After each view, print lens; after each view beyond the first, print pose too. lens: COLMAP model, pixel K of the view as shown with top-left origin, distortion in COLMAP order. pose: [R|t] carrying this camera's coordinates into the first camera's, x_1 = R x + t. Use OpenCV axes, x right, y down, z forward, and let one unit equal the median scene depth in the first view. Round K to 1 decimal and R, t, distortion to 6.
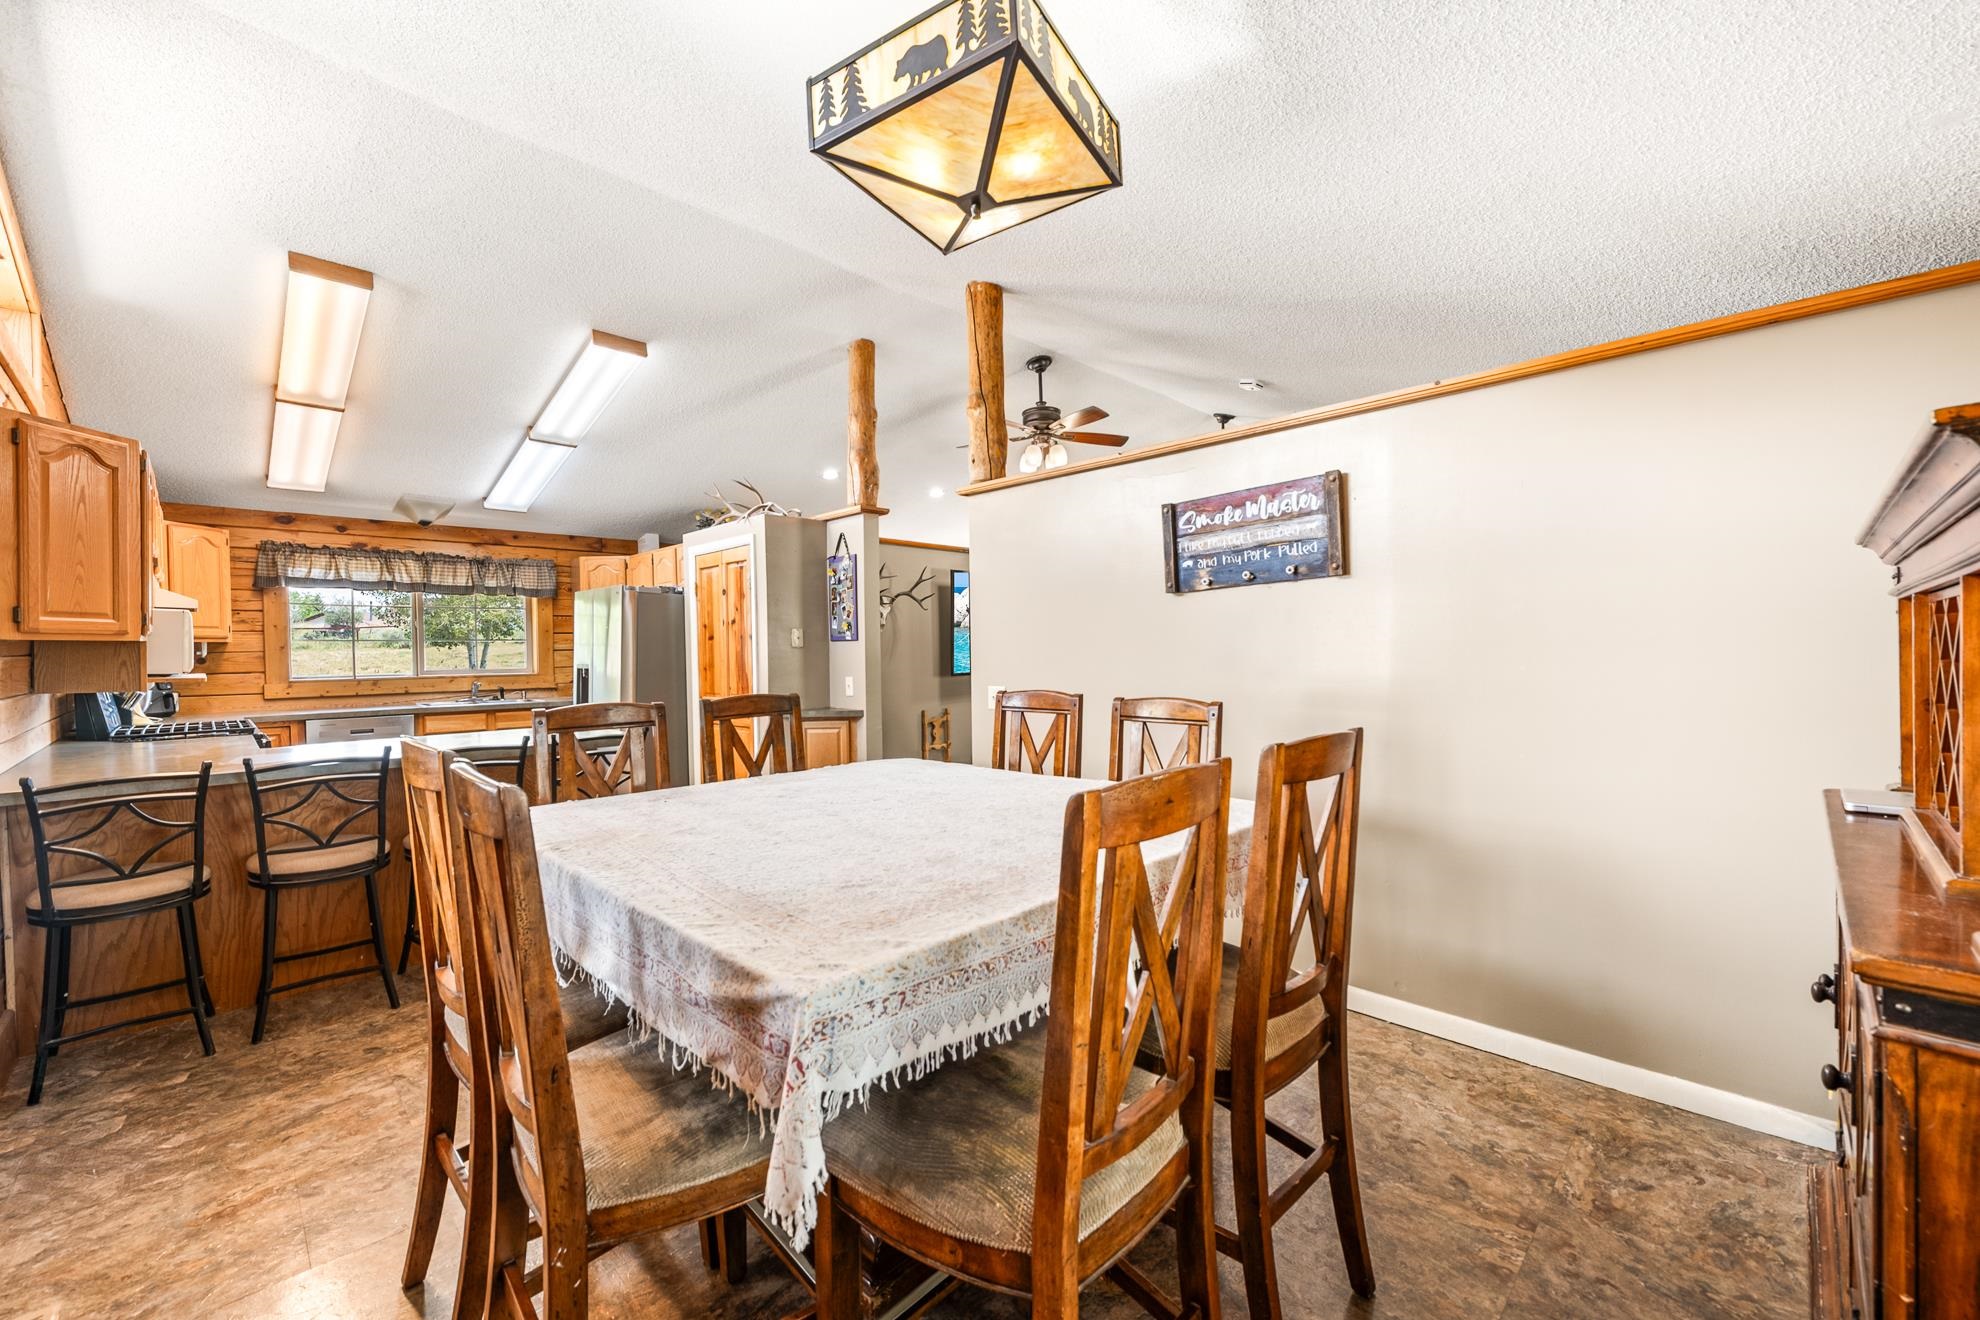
lens RADIAL K [[798.5, 0, 999.7], [0, 798.5, 668.8], [0, 0, 1]] dist [0.003221, -0.002608]
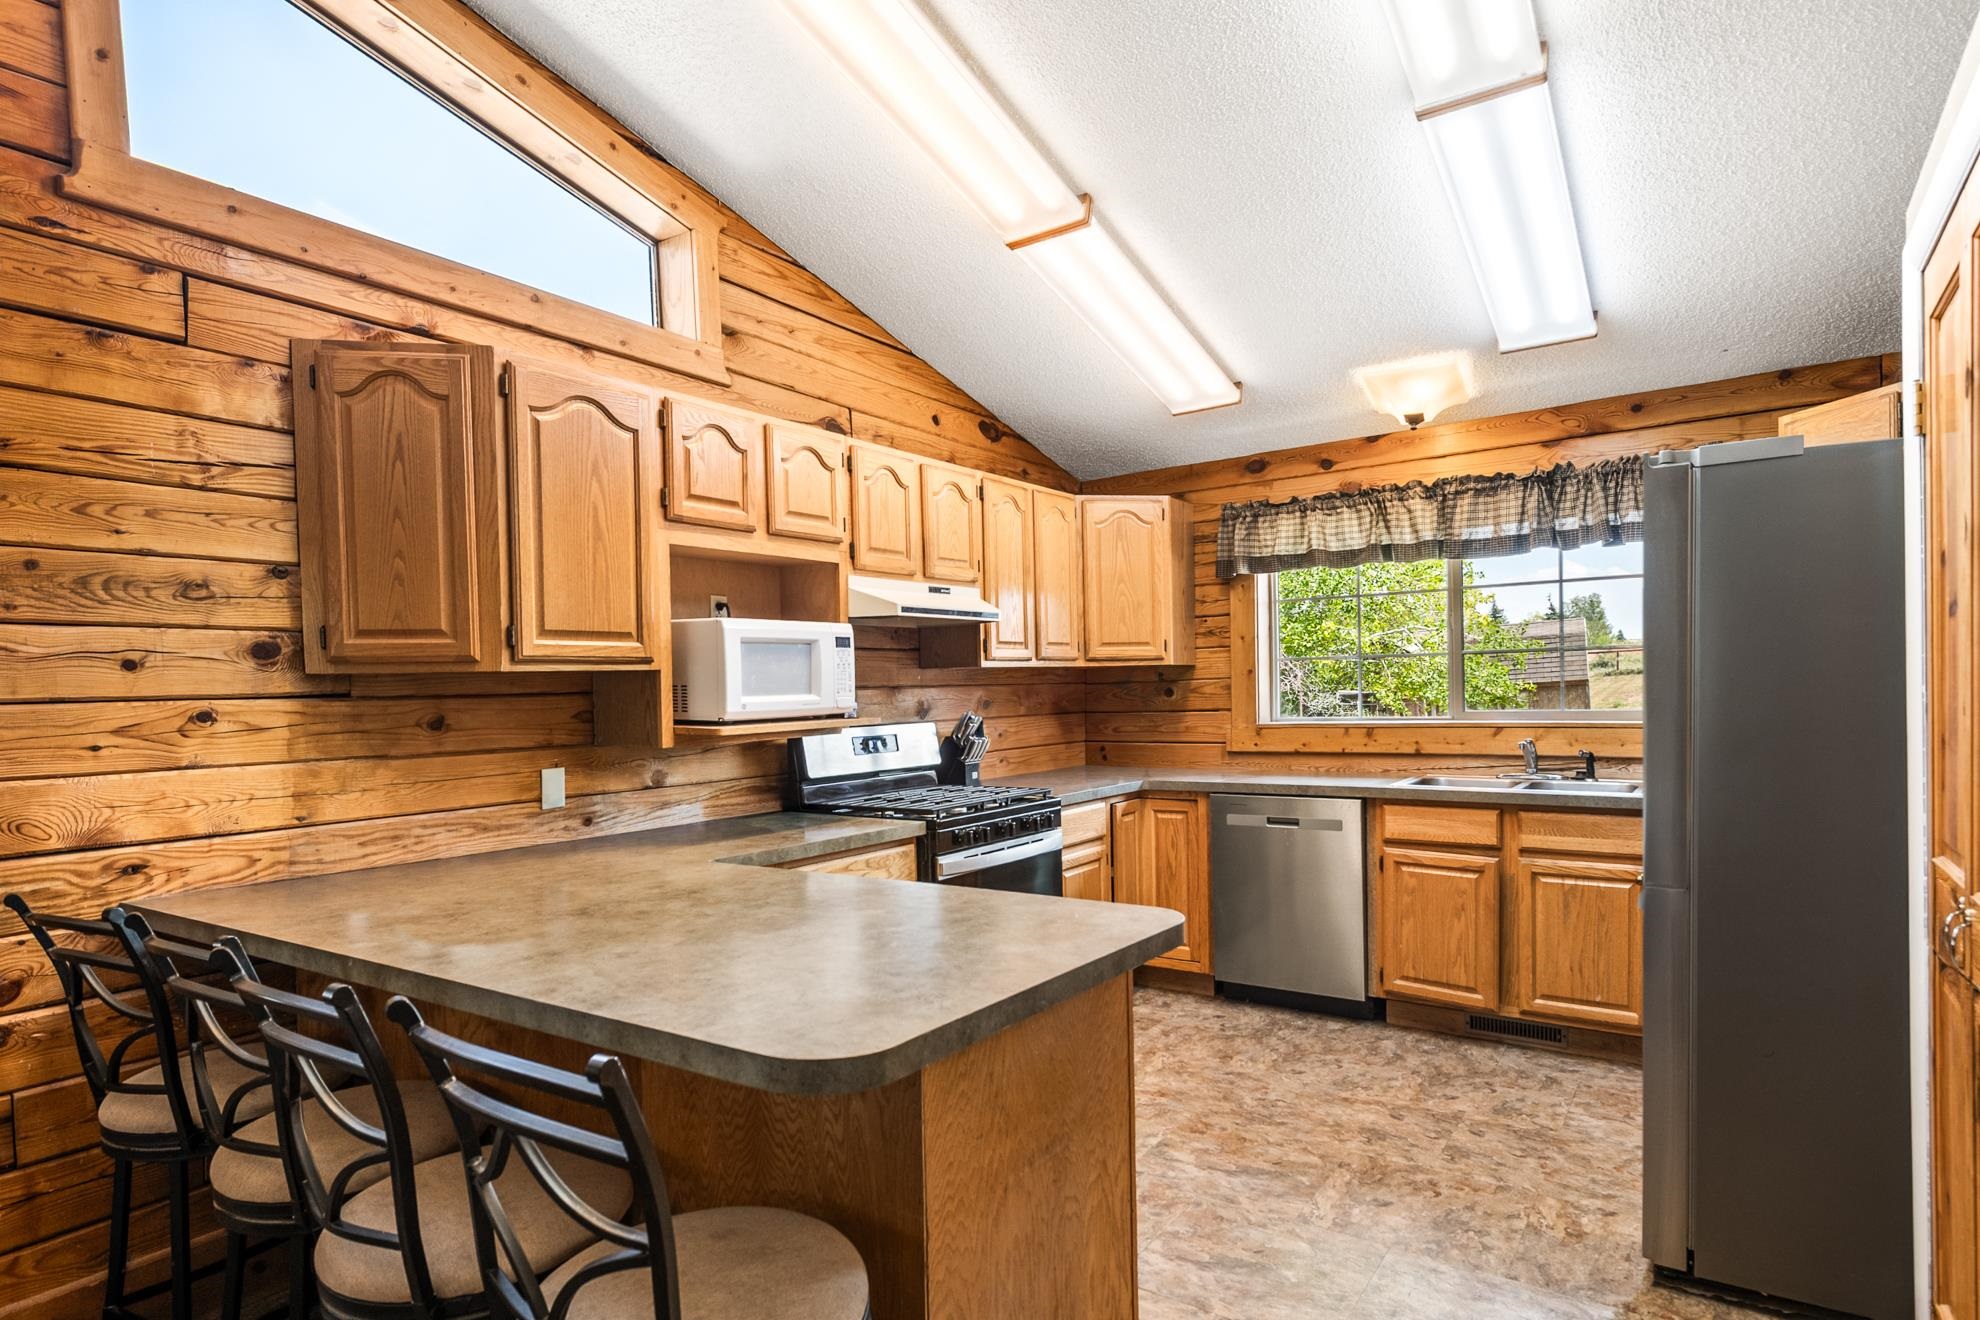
lens RADIAL K [[1065.0, 0, 982.7], [0, 1065.0, 718.2], [0, 0, 1]] dist [0.002255, 0.001958]
pose [[0.160034, 0.029973, -0.986656, -0.103437], [-0.006478, 0.999549, 0.029314, -0.013141], [0.987090, 0.001700, 0.160156, 0.655217]]
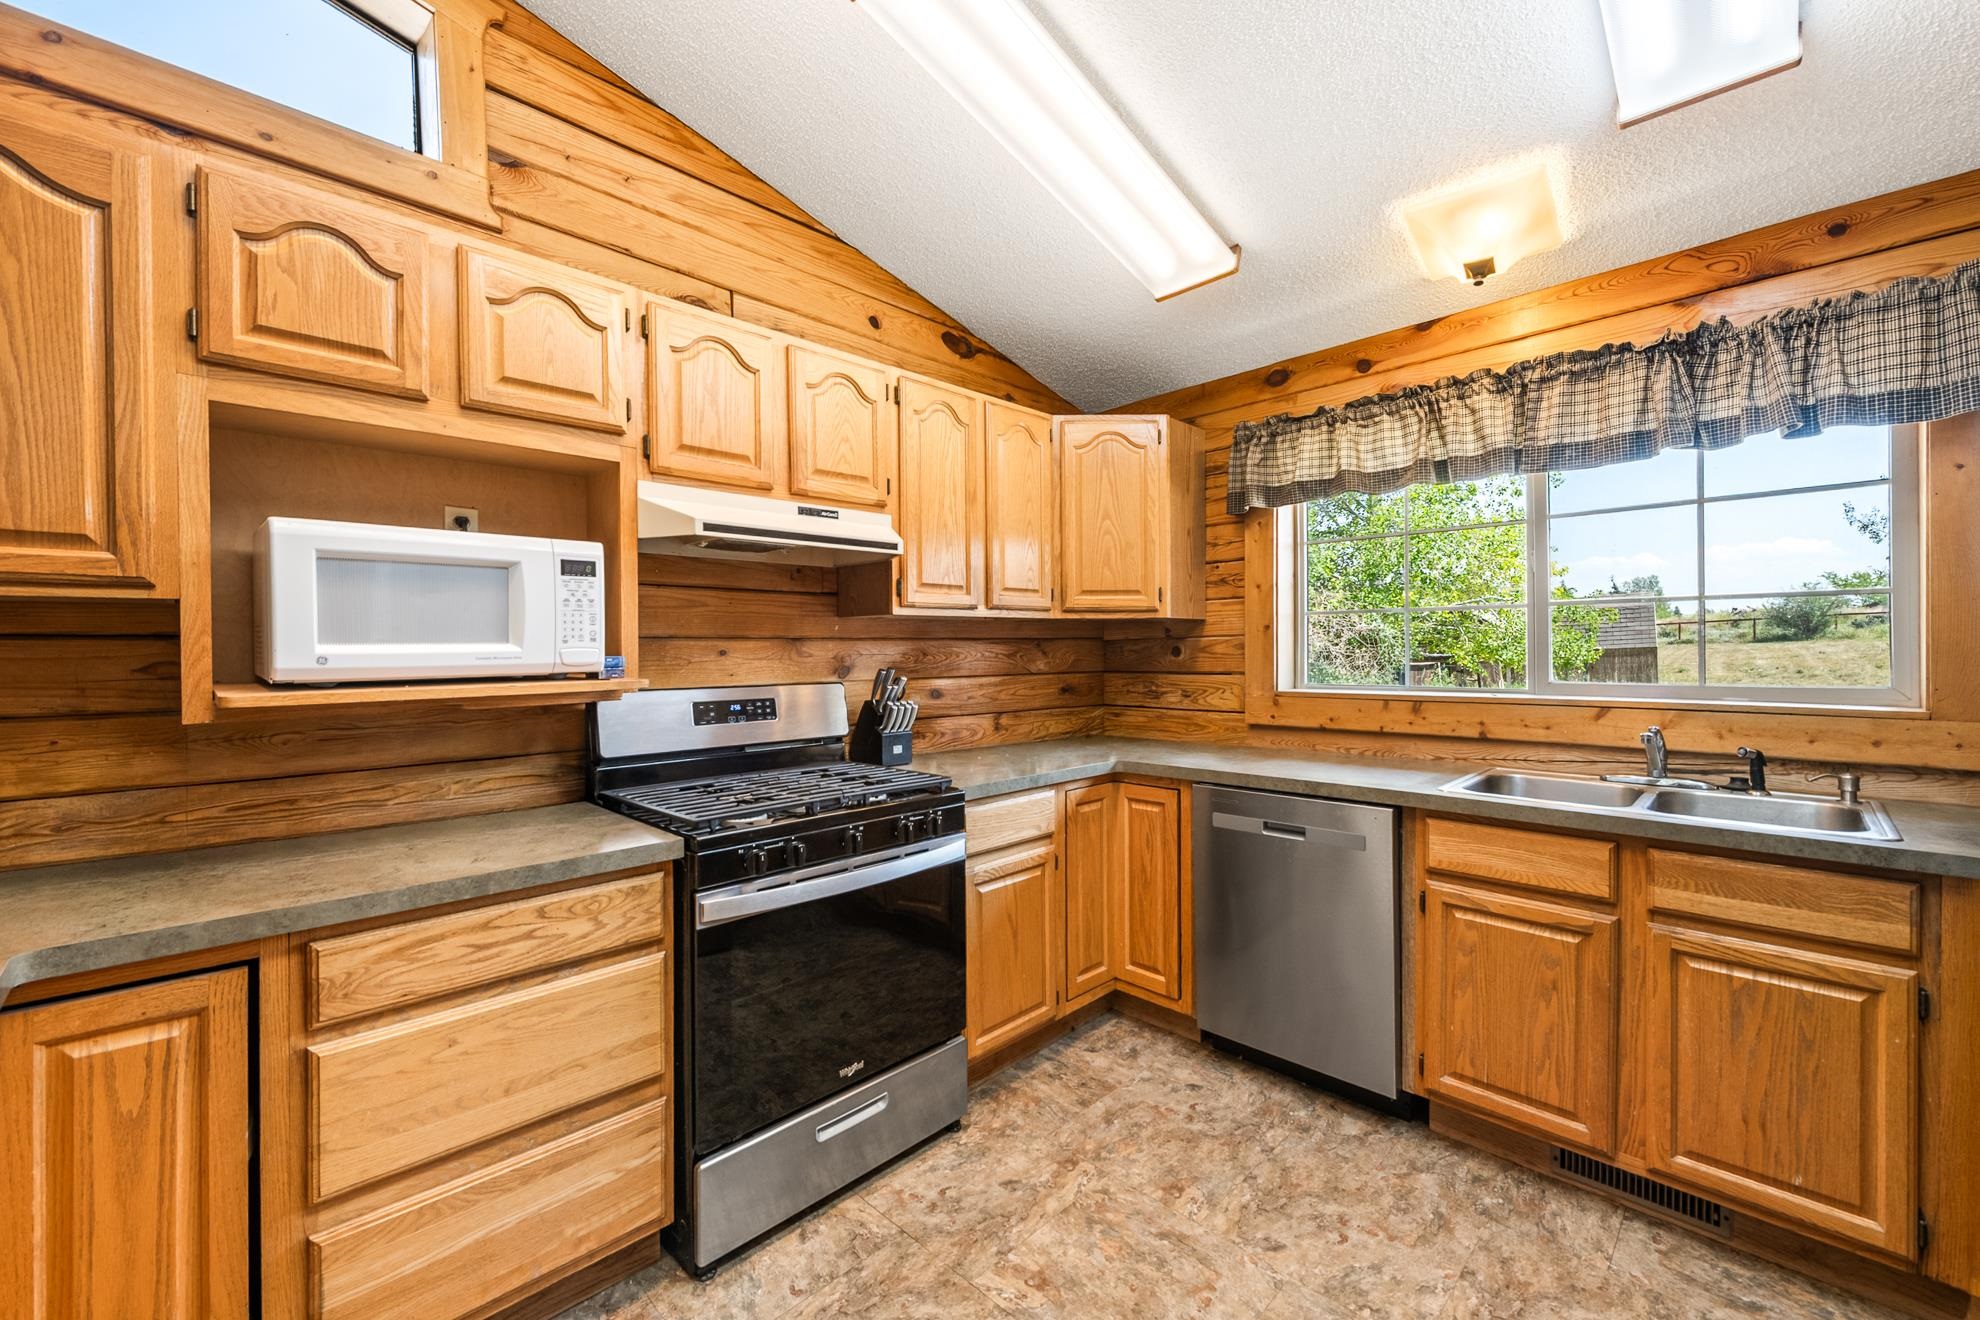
lens RADIAL K [[798.5, 0, 1036.0], [0, 798.5, 653.6], [0, 0, 1]] dist [0.003221, -0.002608]
pose [[0.026628, 0.012213, -0.999571, -0.384760], [-0.021508, 0.999701, 0.011642, -0.012417], [0.999414, 0.021189, 0.026883, 0.833484]]
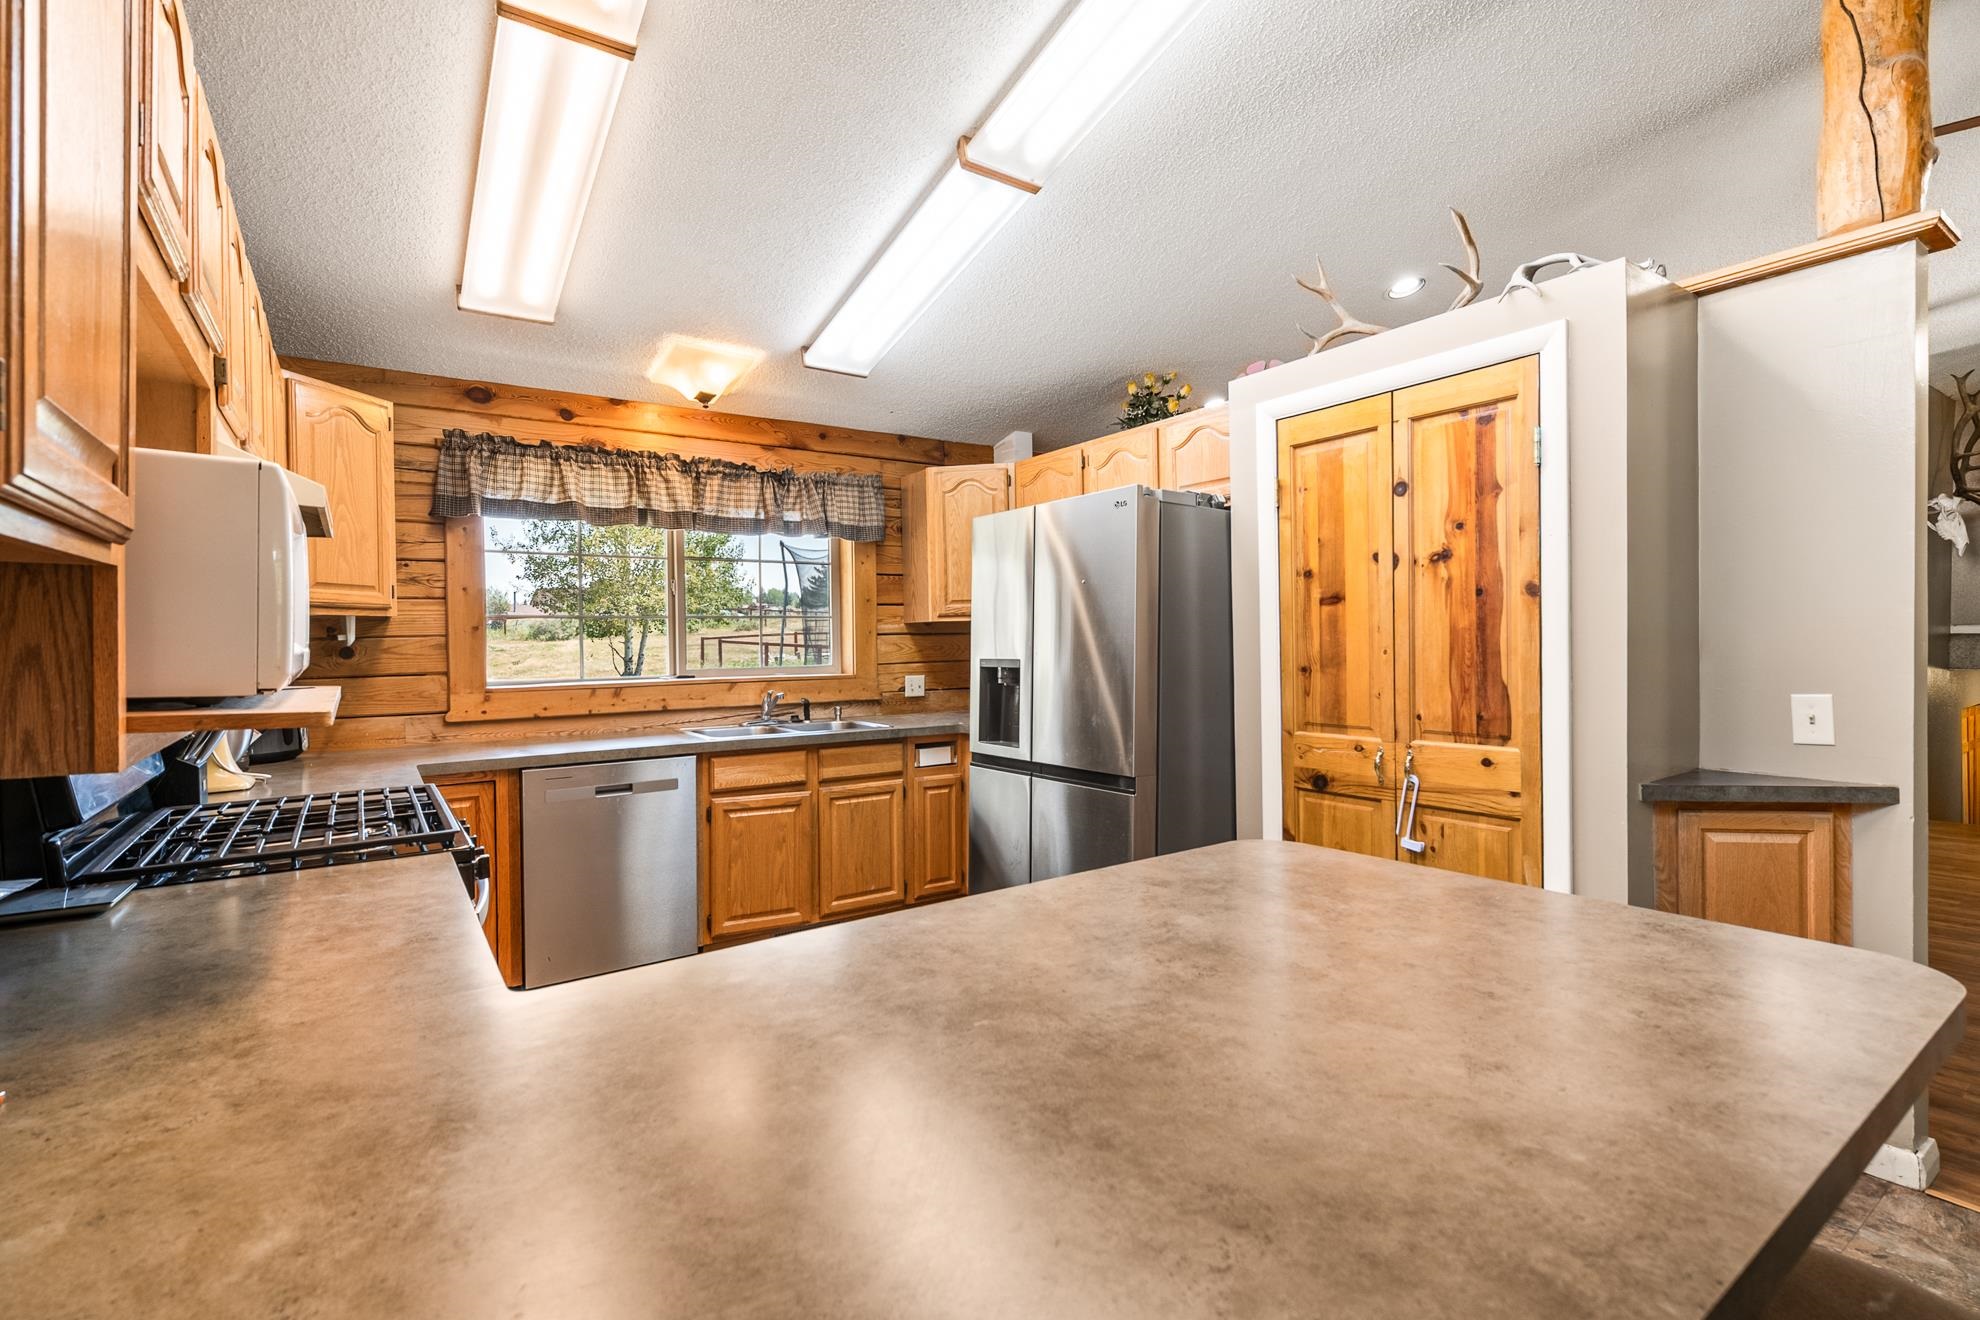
lens RADIAL K [[905.0, 0, 973.5], [0, 905.0, 653.7], [0, 0, 1]] dist [0.002872, 0.000030]
pose [[0.981988, -0.001208, -0.188939, -0.444971], [-0.000803, 0.999944, -0.010566, -0.003145], [0.188941, 0.010527, 0.981932, 0.455358]]
